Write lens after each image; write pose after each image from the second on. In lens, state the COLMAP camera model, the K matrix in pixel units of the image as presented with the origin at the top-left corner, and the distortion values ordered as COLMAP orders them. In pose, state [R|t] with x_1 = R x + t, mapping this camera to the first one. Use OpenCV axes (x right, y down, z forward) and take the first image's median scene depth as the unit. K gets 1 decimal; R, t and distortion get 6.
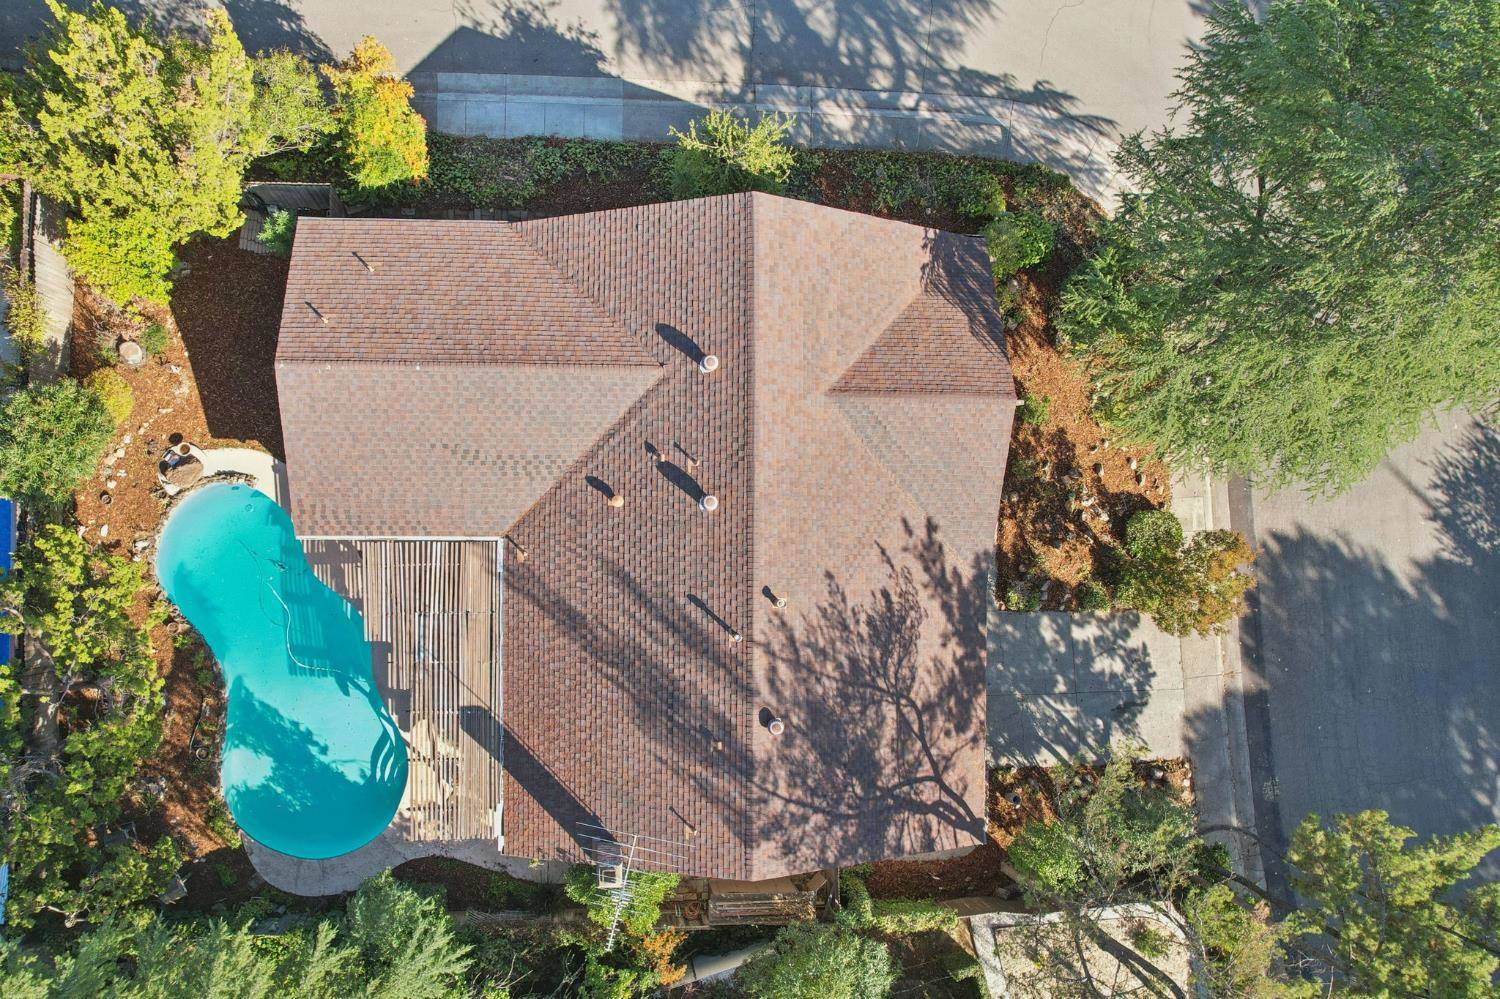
lens RADIAL K [[1026.6, 0, 638.1], [0, 1026.6, 574.2], [0, 0, 1]] dist [-0.034598, -0.000782]
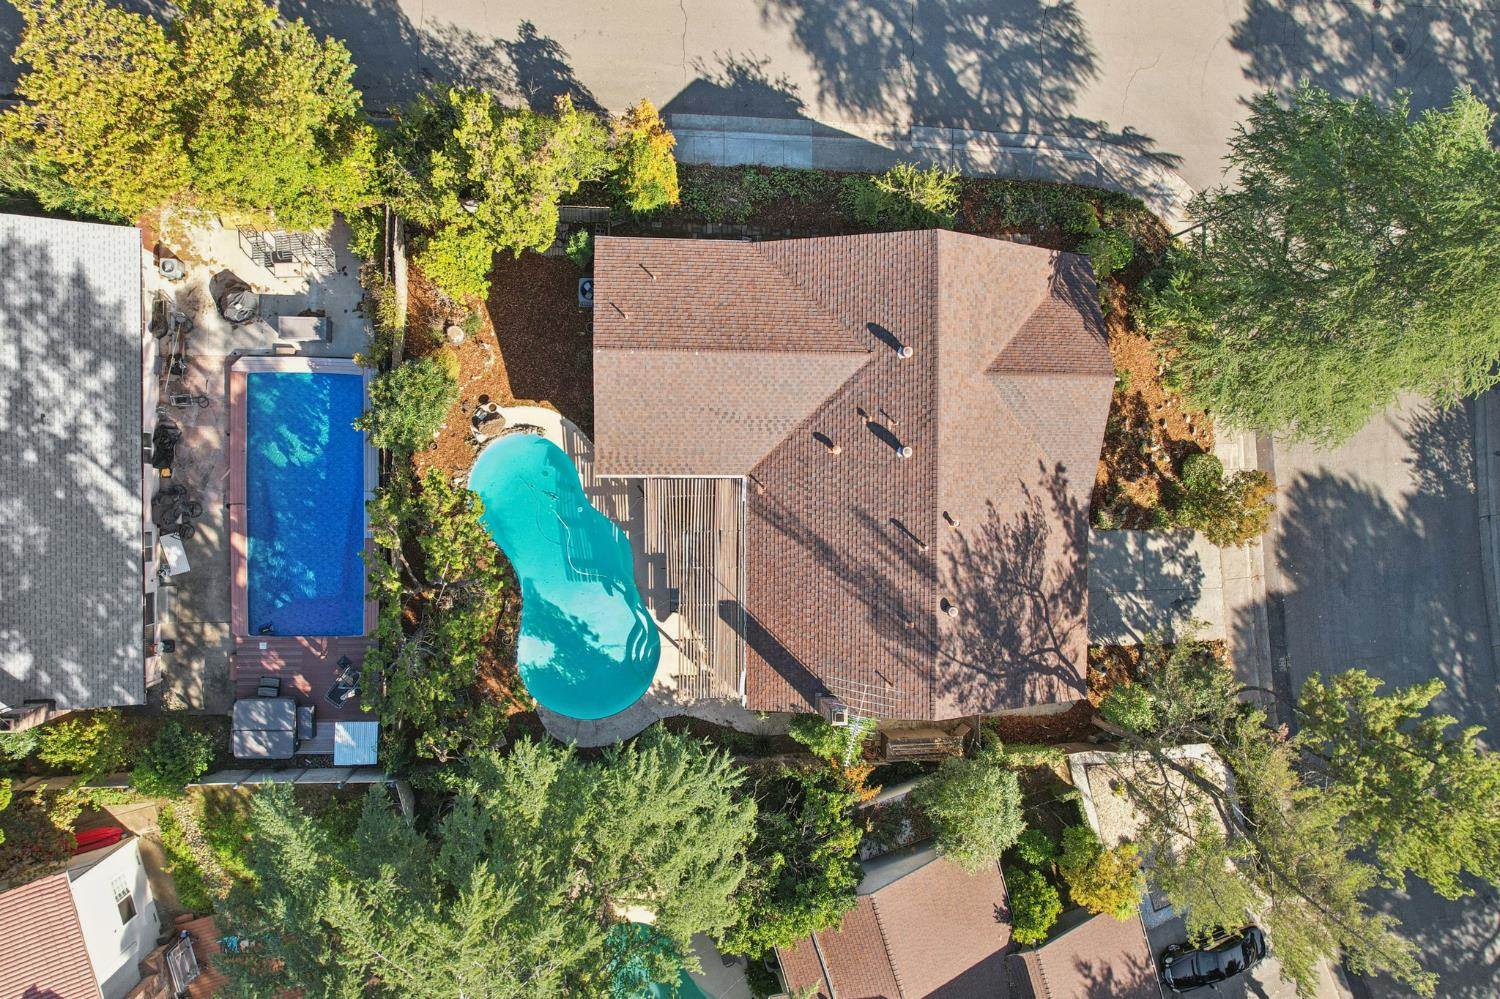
lens RADIAL K [[959.8, 0, 749.9], [0, 959.8, 522.7], [0, 0, 1]] dist [-0.006810, -0.000192]
pose [[0.998097, -0.003671, 0.061546, -0.201928], [0.002147, 0.999690, 0.024816, -0.005473], [-0.061618, -0.024637, 0.997796, -0.266291]]
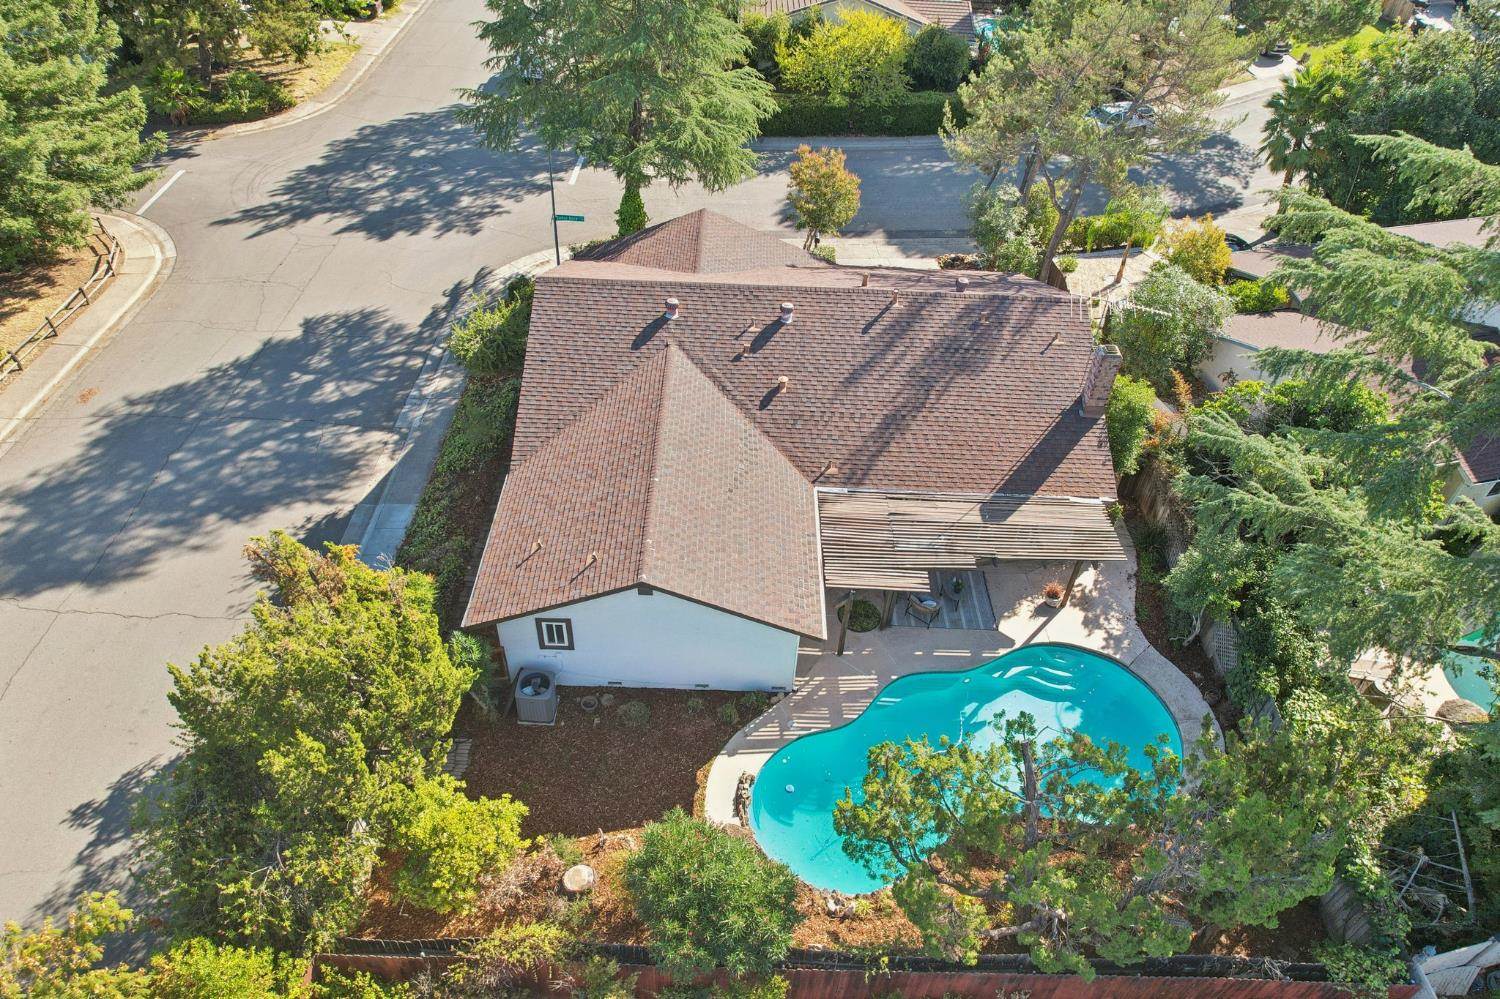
lens RADIAL K [[980.4, 0, 766.5], [0, 980.4, 502.2], [0, 0, 1]] dist [-0.001130, 0.001097]
pose [[-0.004216, -0.715919, 0.698171, -0.818386], [0.999230, 0.024212, 0.030862, -0.112124], [-0.038998, 0.697764, 0.715266, 0.297393]]
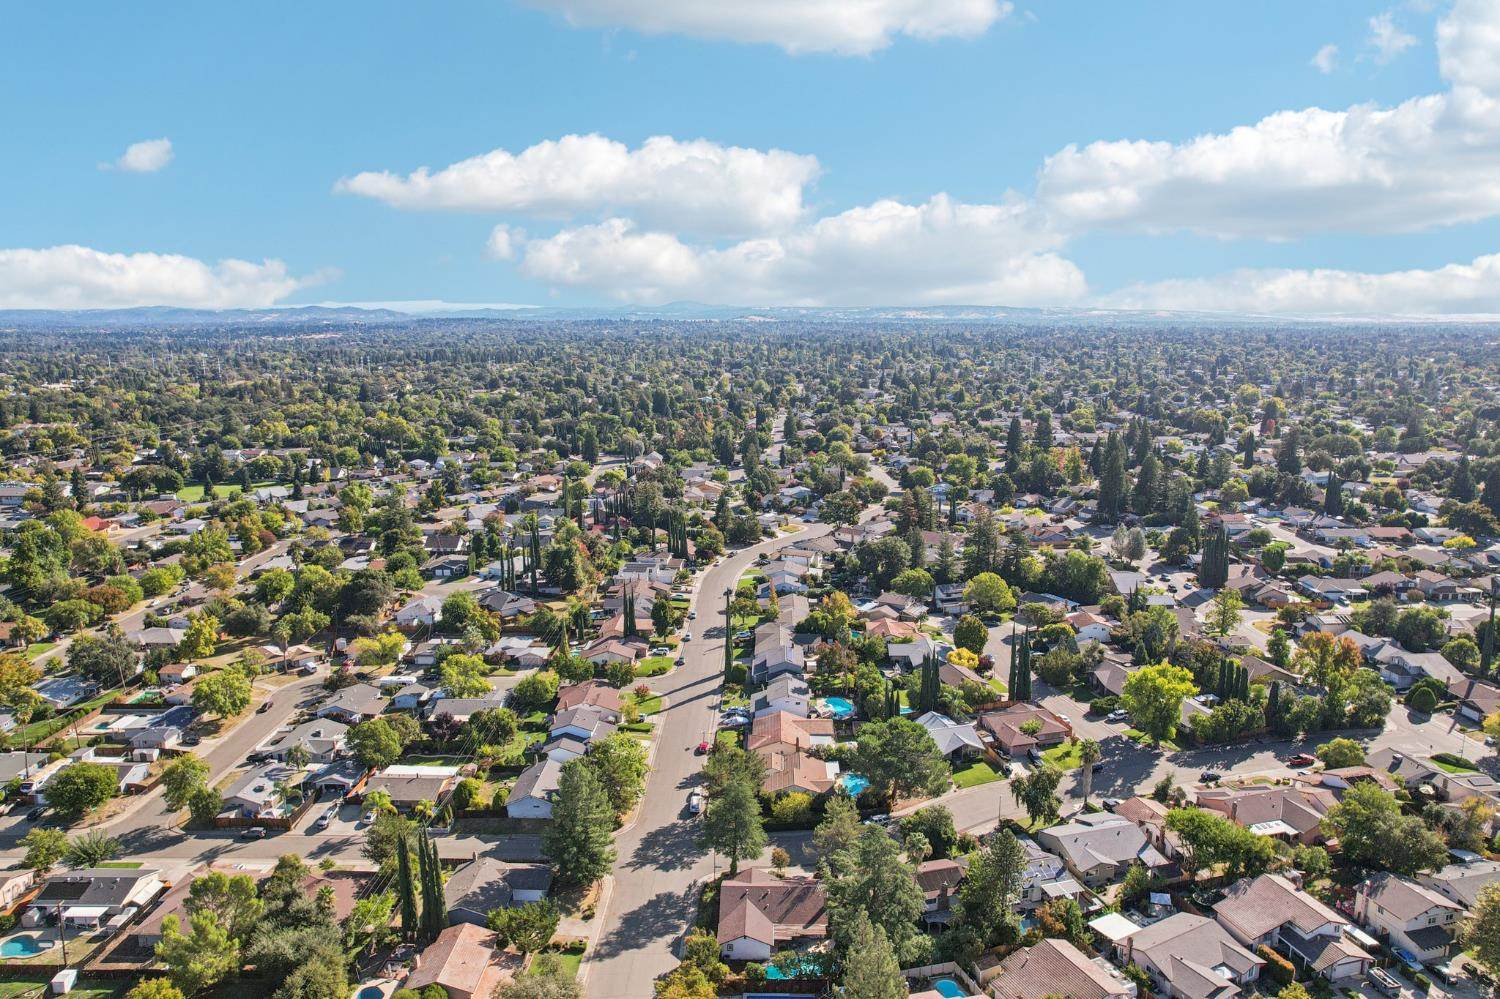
lens RADIAL K [[980.4, 0, 766.5], [0, 980.4, 502.2], [0, 0, 1]] dist [-0.001130, 0.001097]
pose [[0.007961, -0.242904, 0.970018, -4.842852], [0.999967, 0.003441, -0.007346, -0.039574], [-0.001553, 0.970044, 0.242923, -2.617167]]
